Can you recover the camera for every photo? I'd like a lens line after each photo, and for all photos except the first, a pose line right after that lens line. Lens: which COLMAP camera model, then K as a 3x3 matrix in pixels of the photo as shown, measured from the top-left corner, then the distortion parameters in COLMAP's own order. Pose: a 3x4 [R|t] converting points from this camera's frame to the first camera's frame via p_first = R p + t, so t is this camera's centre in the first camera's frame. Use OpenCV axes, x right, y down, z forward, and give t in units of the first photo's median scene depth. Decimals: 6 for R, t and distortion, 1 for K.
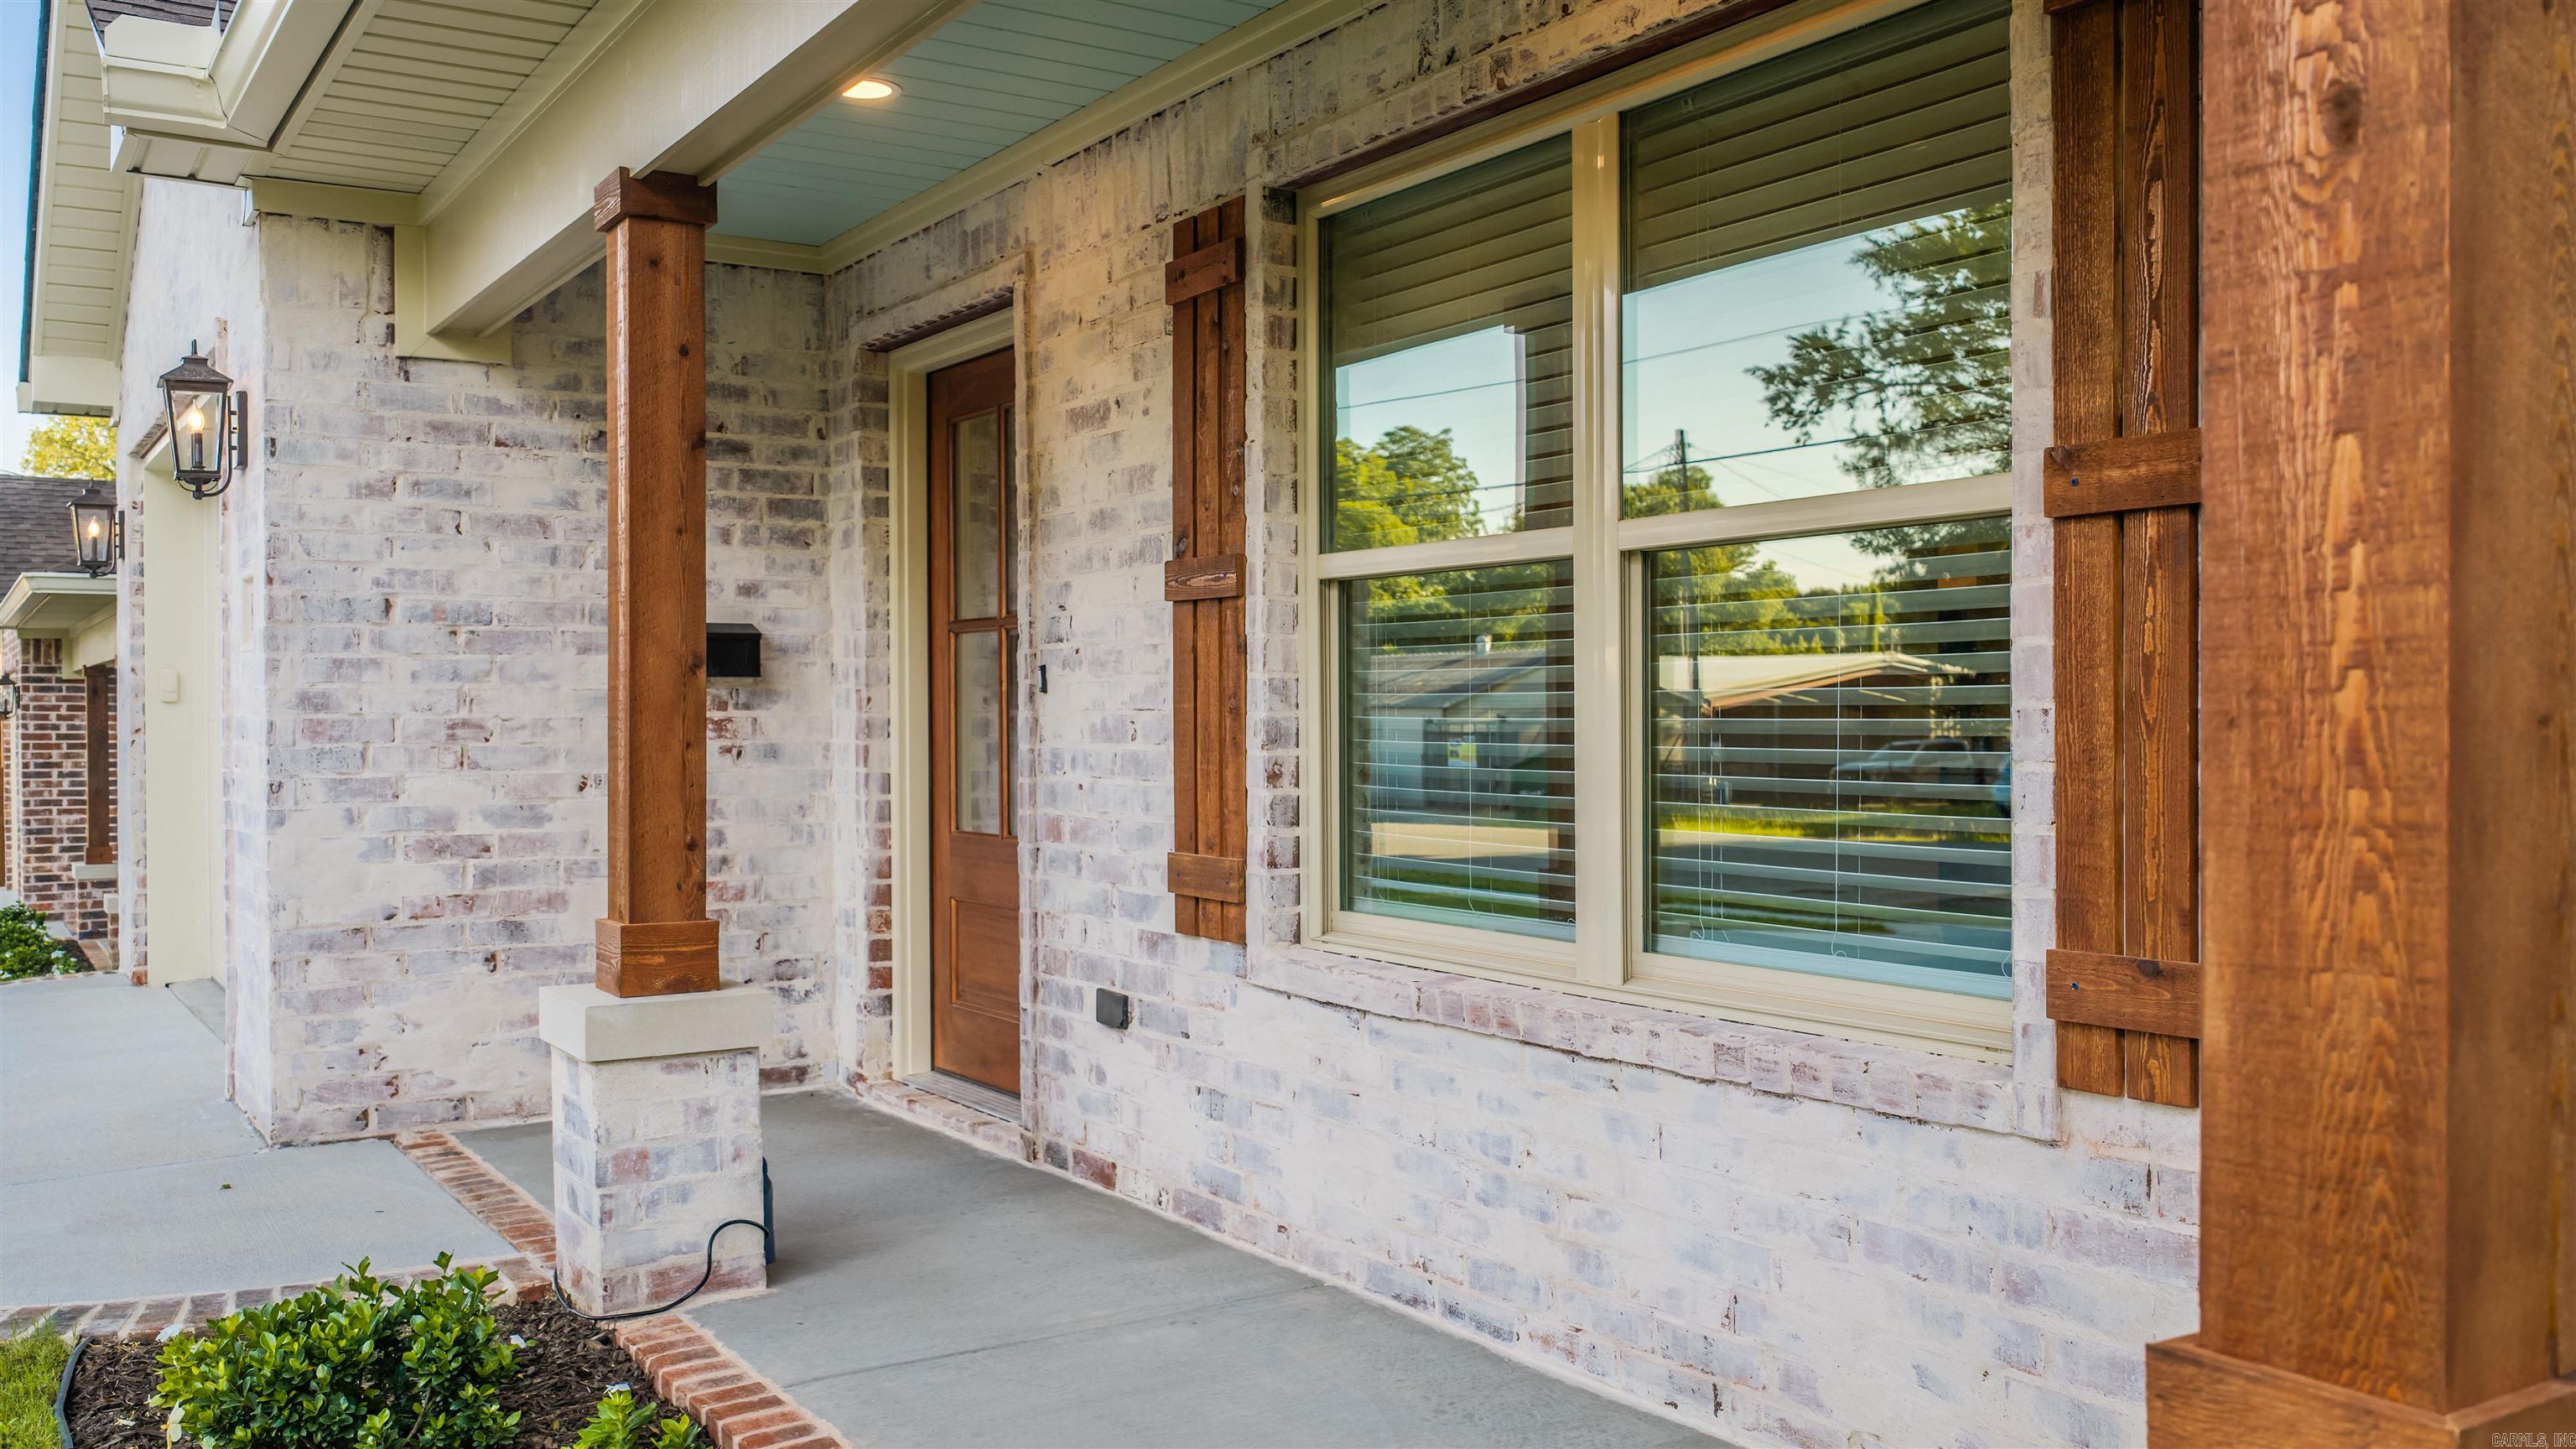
lens RADIAL K [[2152.1, 0, 1288.0], [0, 2152.1, 724.5], [0, 0, 1]] dist [0.012106, -0.006922]
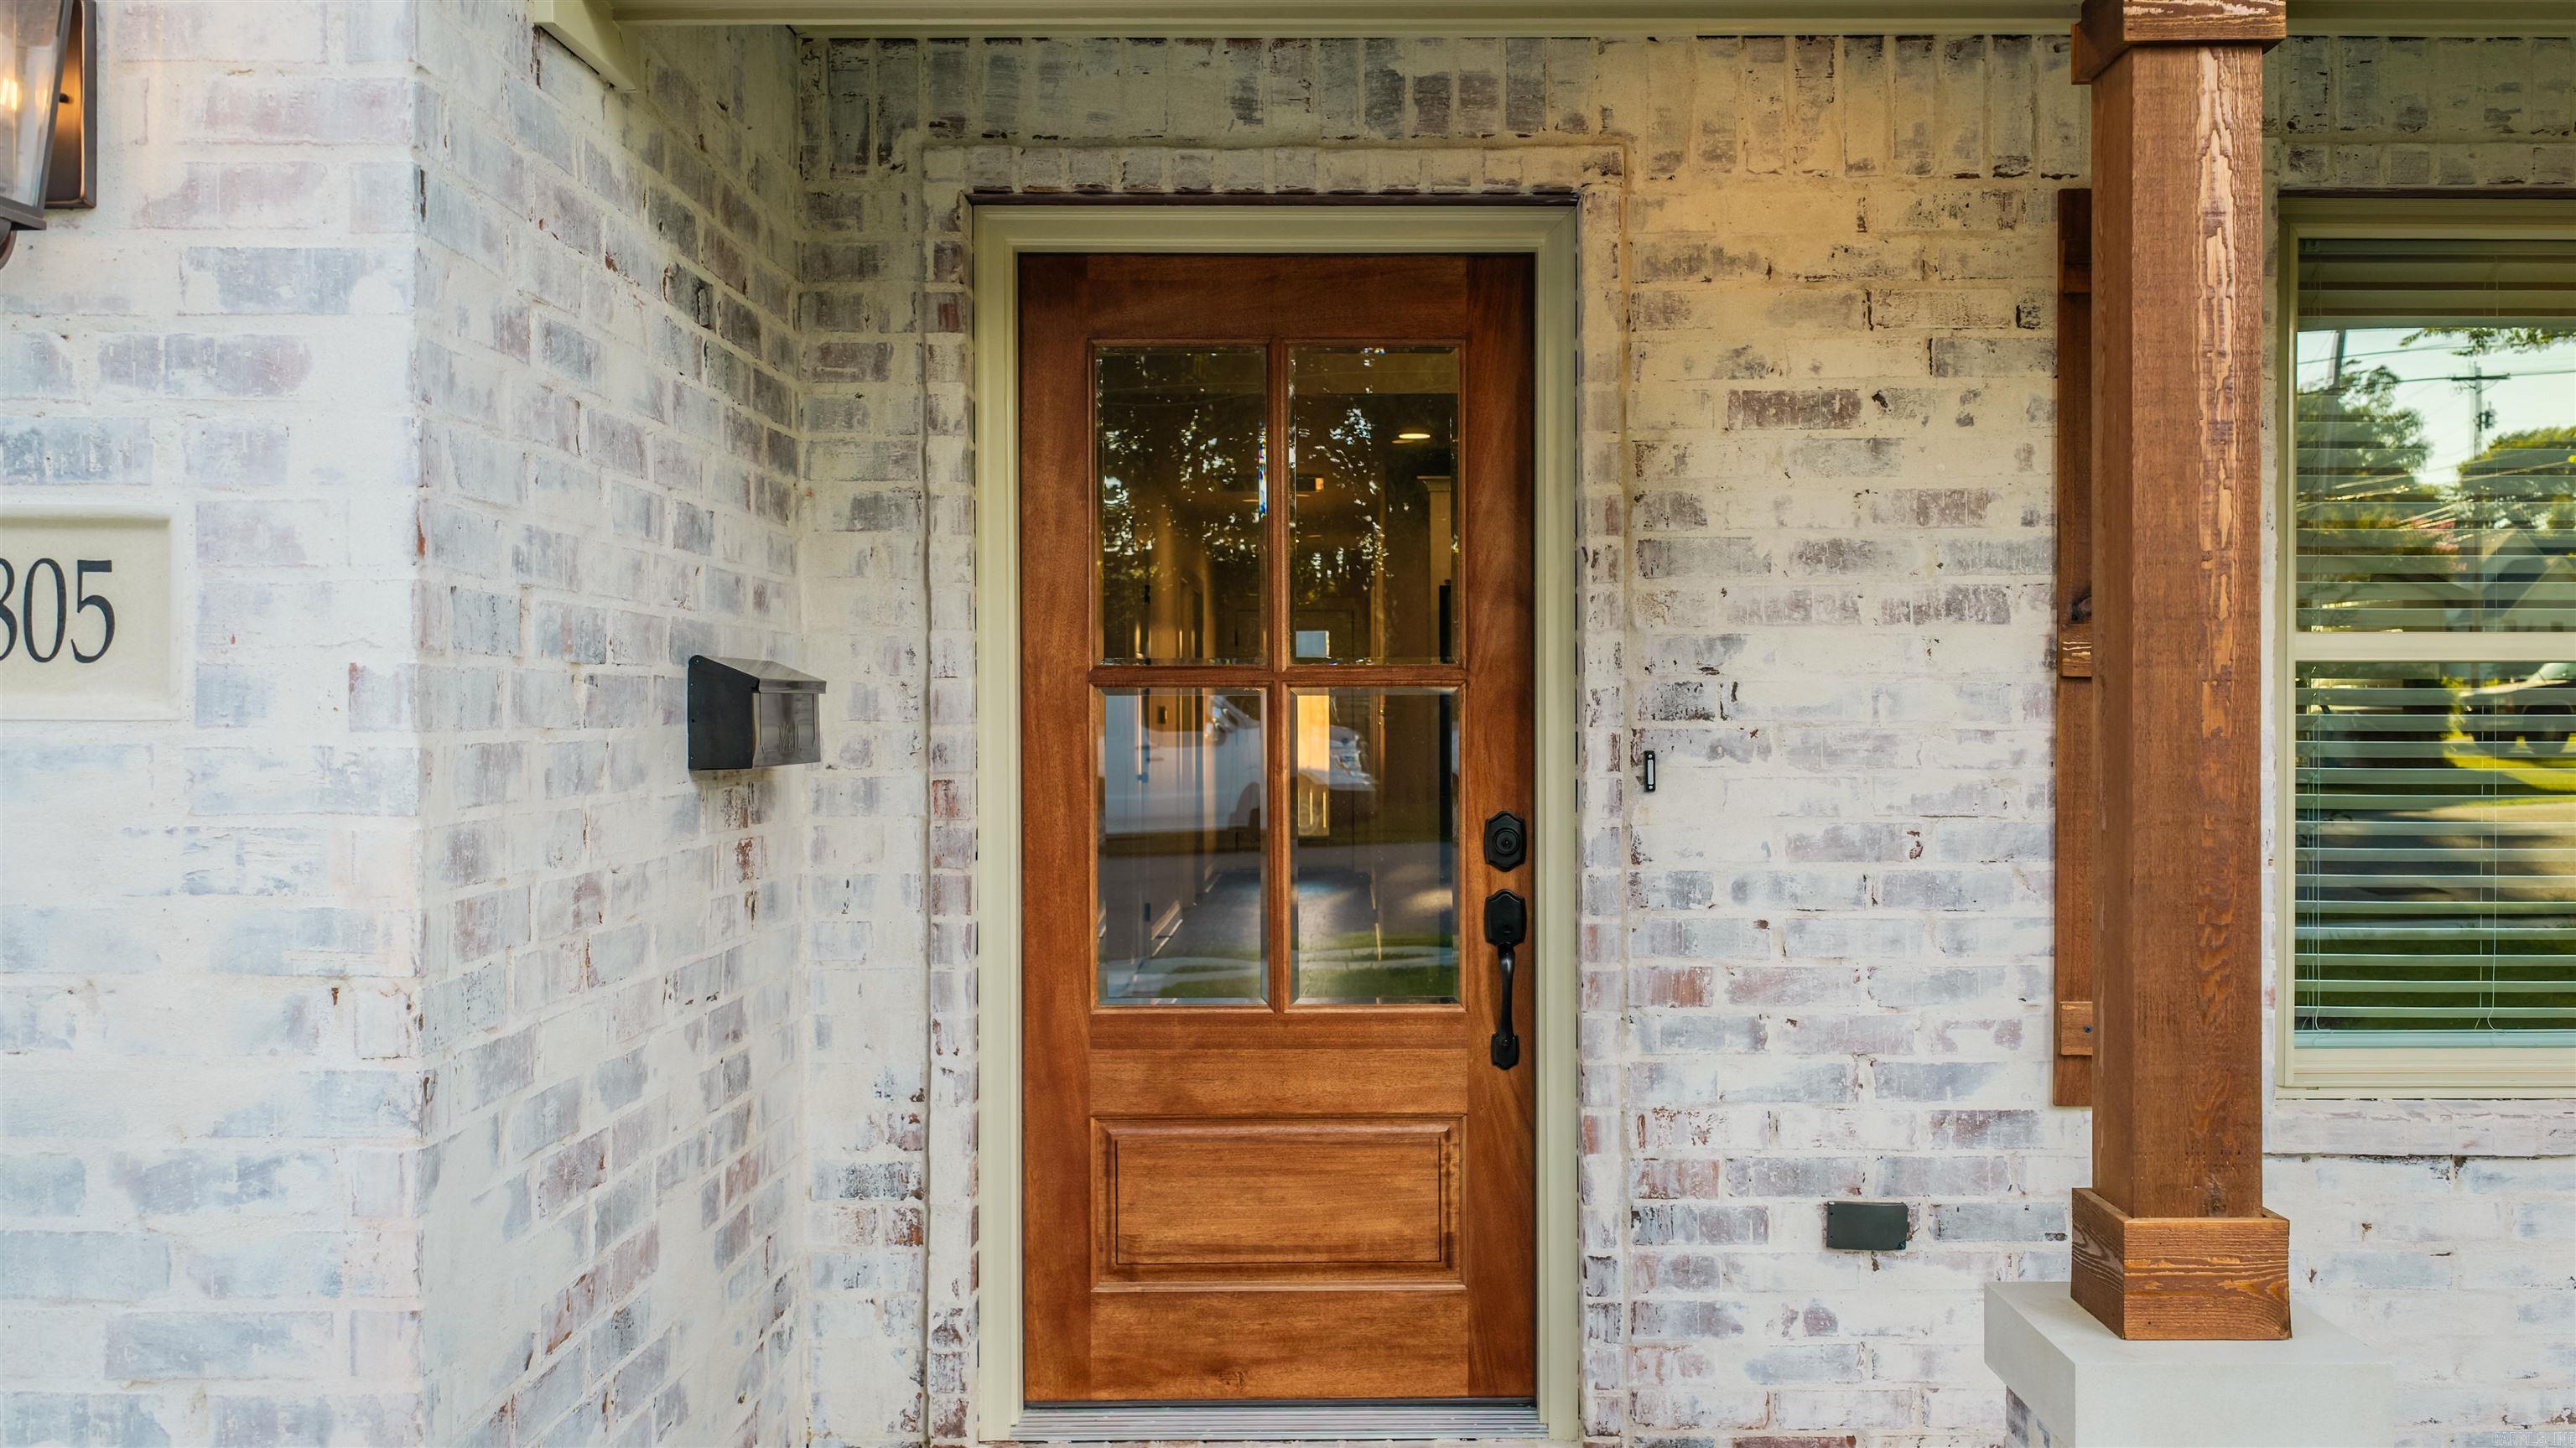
lens RADIAL K [[2239.3, 0, 1358.0], [0, 2239.3, 722.4], [0, 0, 1]] dist [-0.001261, -0.015192]
pose [[0.534155, -0.002119, 0.845384, -0.837279], [0.004476, 0.999990, -0.000322, -0.040373], [-0.845375, 0.003956, 0.534159, 0.758390]]
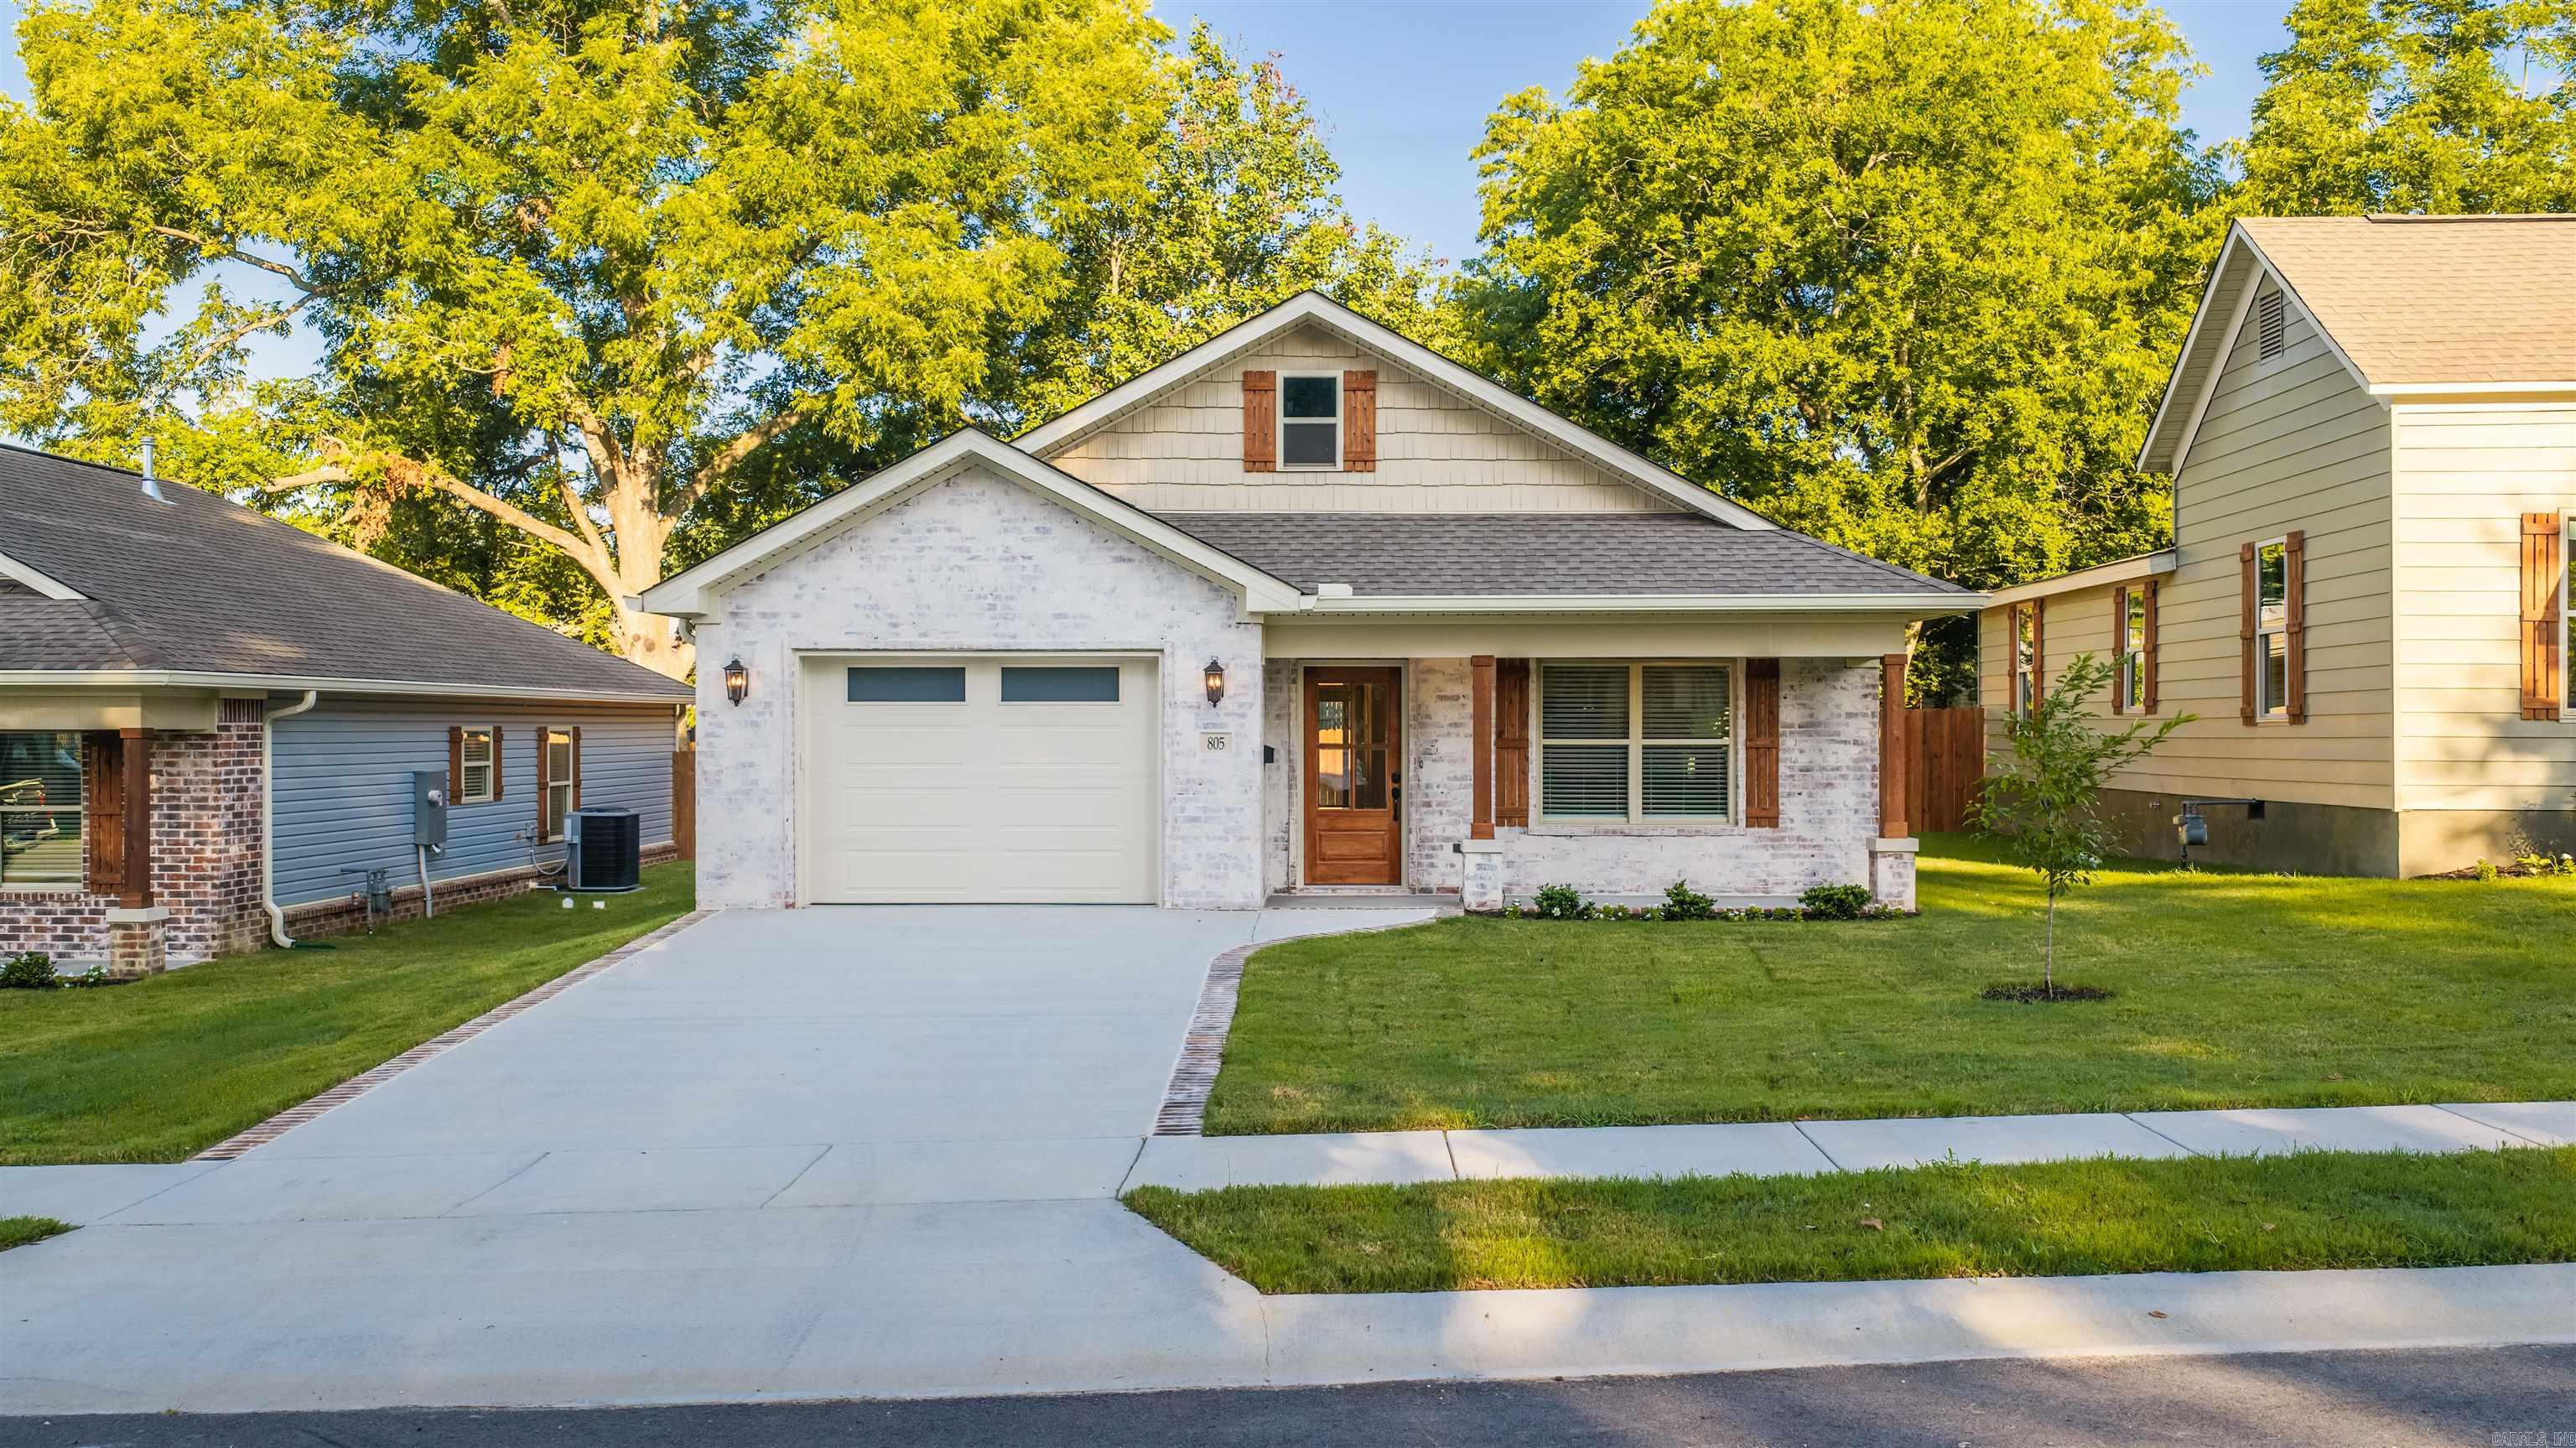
lens RADIAL K [[2152.0, 0, 1288.0], [0, 2152.0, 724.0], [0, 0, 1]] dist [0.012106, -0.006922]
pose [[0.556764, 0.004170, 0.830660, -3.667459], [0.001678, 0.999980, -0.006145, -0.075318], [-0.830669, 0.004816, 0.556746, -0.980557]]
